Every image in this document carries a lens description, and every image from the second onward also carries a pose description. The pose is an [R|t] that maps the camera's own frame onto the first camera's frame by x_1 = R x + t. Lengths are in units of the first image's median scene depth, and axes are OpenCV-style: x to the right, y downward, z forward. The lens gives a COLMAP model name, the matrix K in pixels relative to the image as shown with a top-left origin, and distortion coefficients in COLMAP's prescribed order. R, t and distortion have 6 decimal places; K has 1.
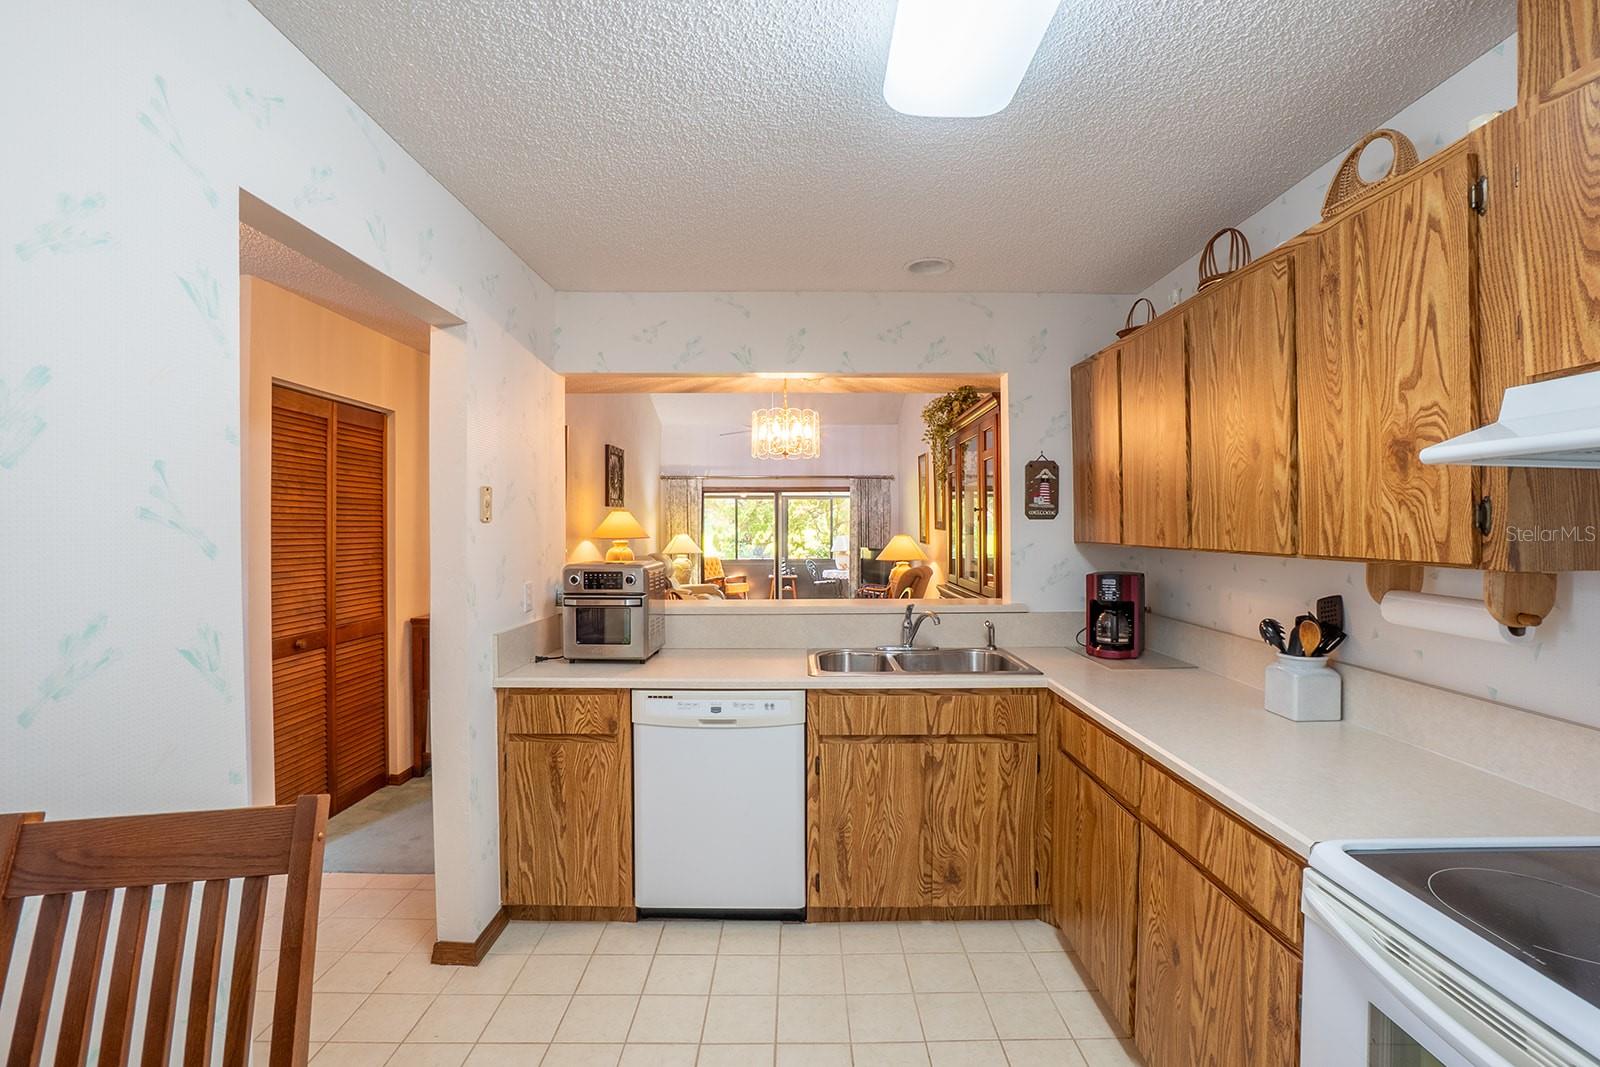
lens RADIAL K [[716.9, 0, 811.3], [0, 716.9, 526.8], [0, 0, 1]] dist [-0.063851, 0.024550]
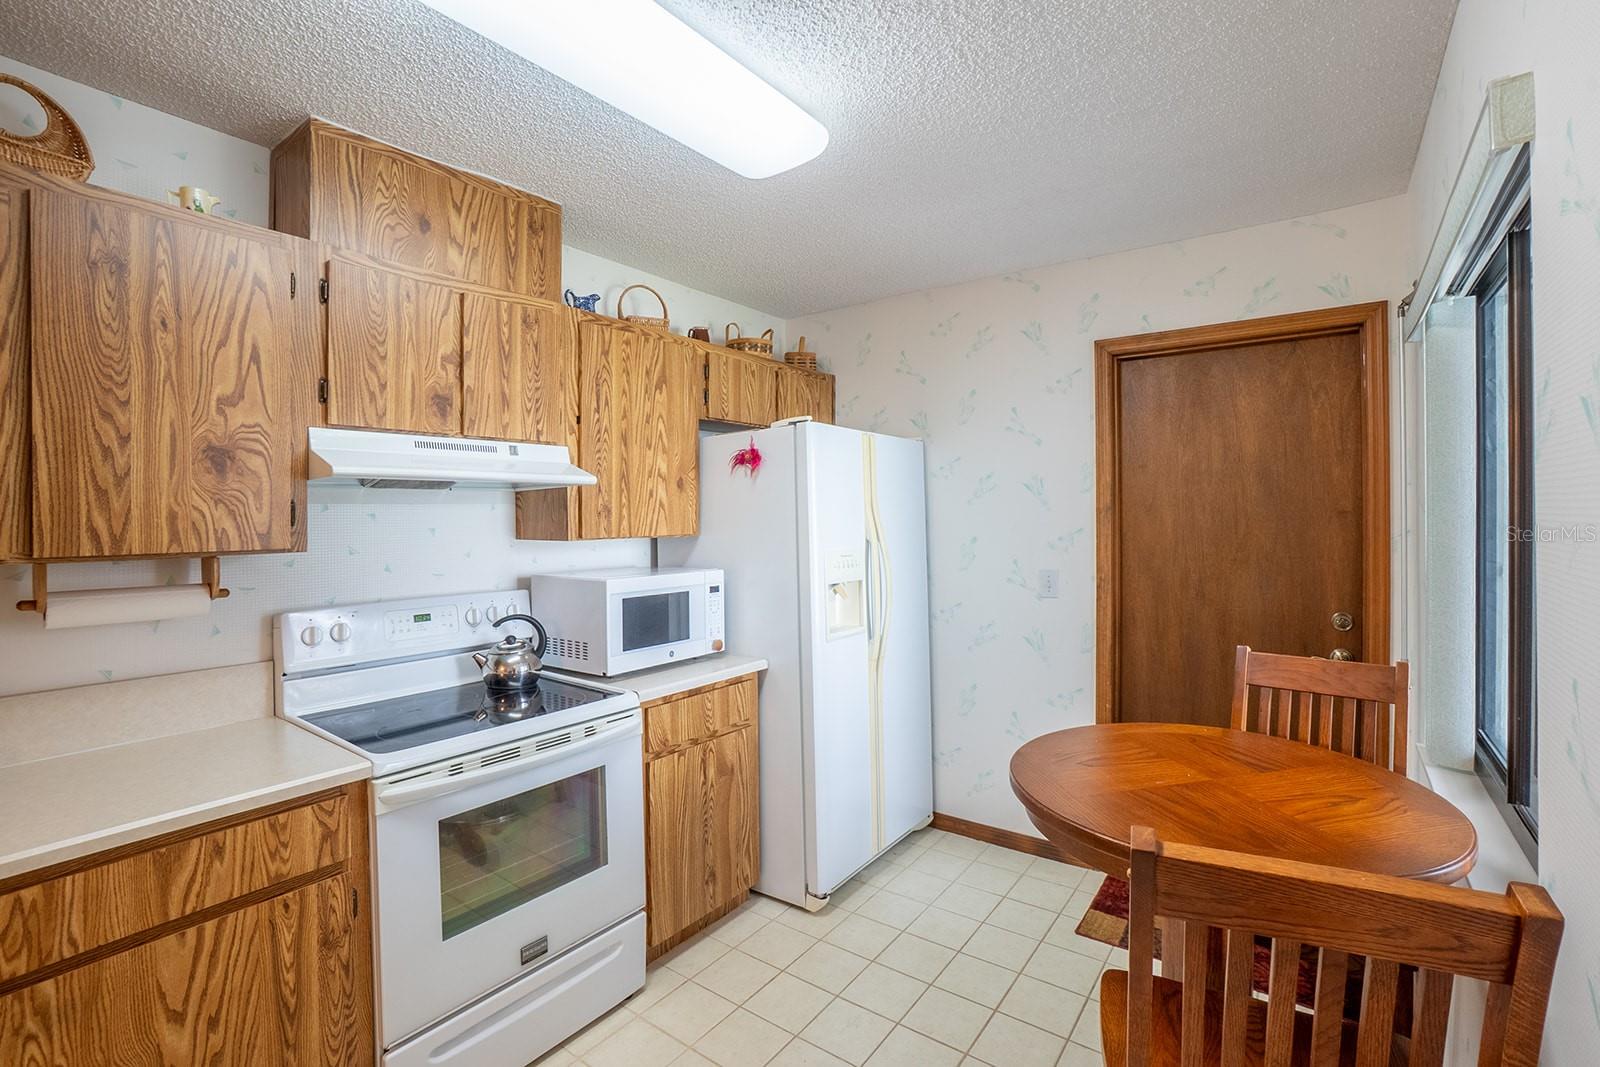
lens RADIAL K [[726.0, 0, 792.2], [0, 726.0, 516.6], [0, 0, 1]] dist [-0.066251, 0.025389]
pose [[-0.793889, 0.007426, 0.608018, -0.427356], [0.011435, 0.999931, 0.002718, -0.001214], [-0.607955, 0.009110, -0.793919, 0.927190]]
